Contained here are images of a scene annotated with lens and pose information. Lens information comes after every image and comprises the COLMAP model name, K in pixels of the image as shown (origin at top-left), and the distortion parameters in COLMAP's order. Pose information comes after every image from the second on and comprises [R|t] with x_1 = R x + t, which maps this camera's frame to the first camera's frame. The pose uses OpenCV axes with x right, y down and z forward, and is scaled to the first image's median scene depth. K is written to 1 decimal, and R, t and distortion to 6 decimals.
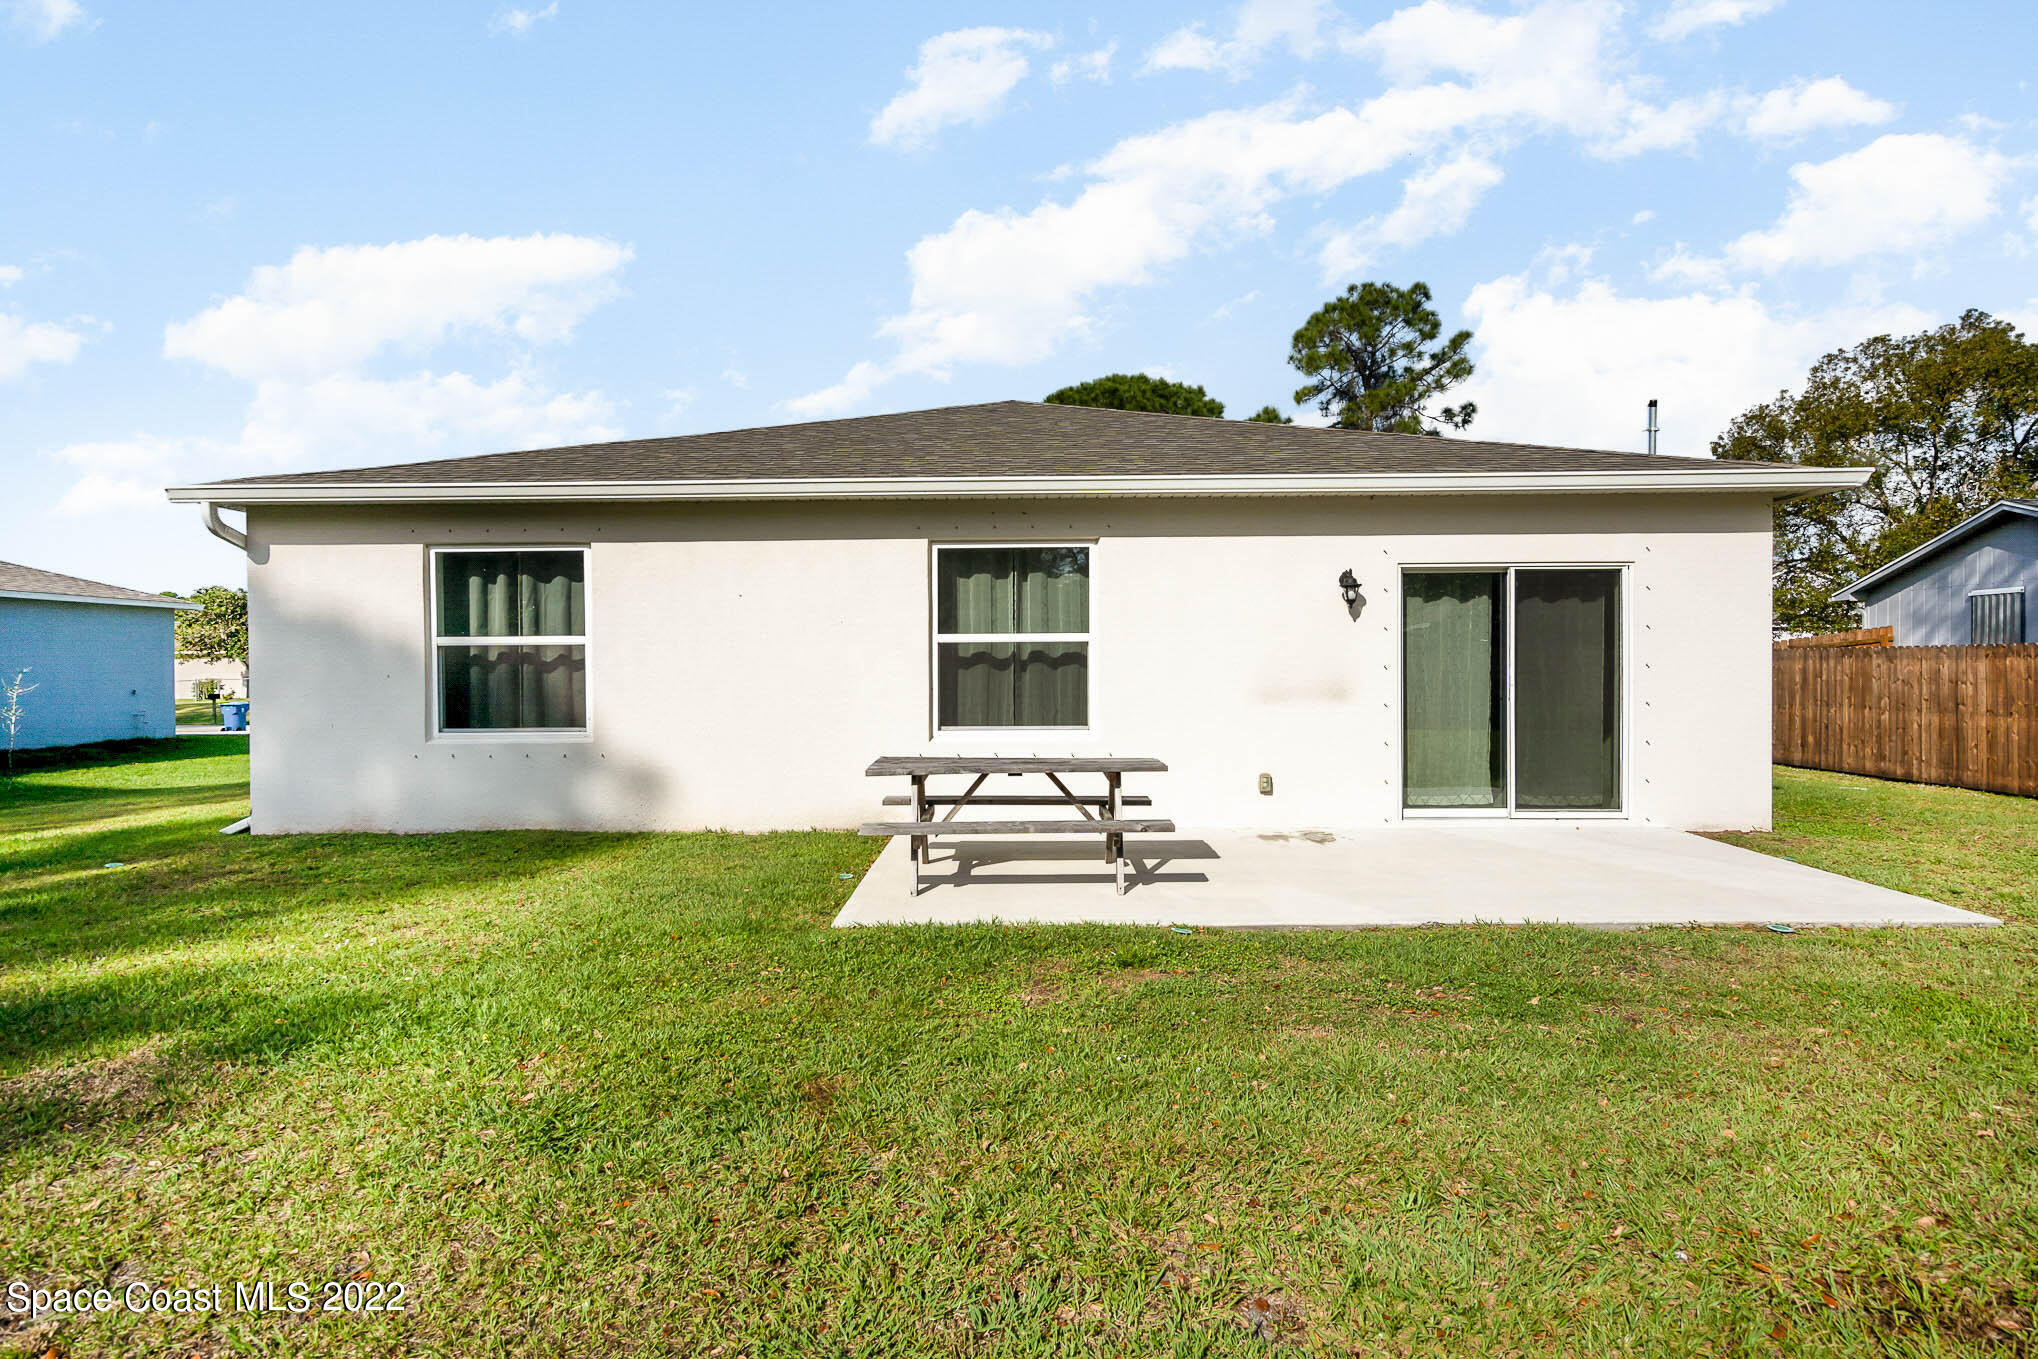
lens RADIAL K [[1047.7, 0, 1019.0], [0, 1047.7, 679.5], [0, 0, 1]] dist [-0.002434, -0.000208]
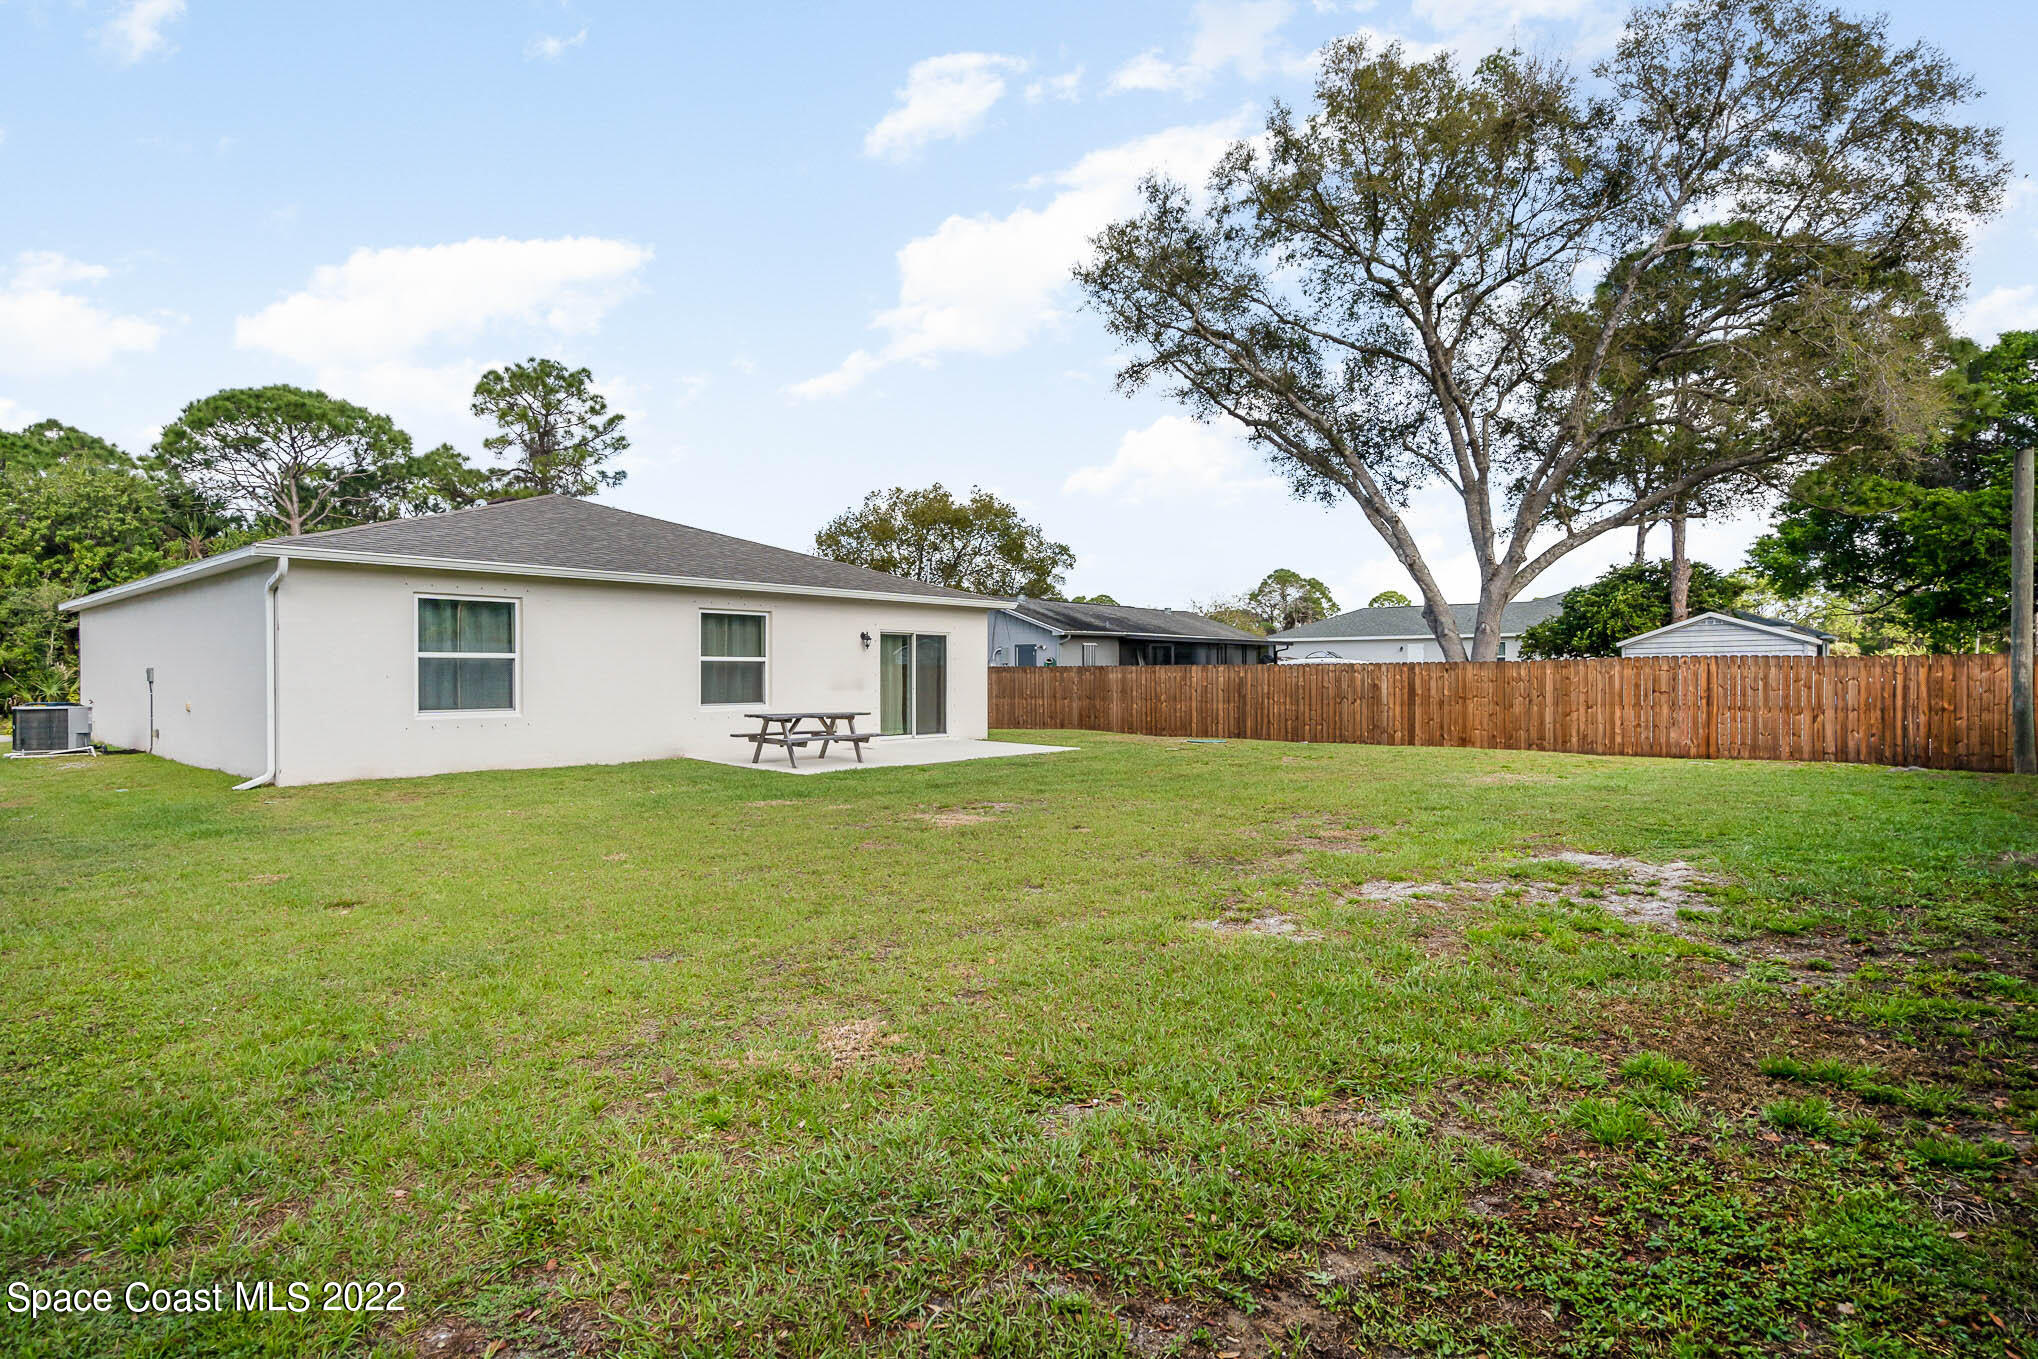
lens RADIAL K [[944.5, 0, 1002.8], [0, 944.5, 679.2], [0, 0, 1]] dist [-0.003052, 0.000034]
pose [[0.647362, 0.002738, 0.762178, -1.041652], [0.011004, 0.999856, -0.012937, 0.029278], [-0.762104, 0.016762, 0.647238, -0.550716]]
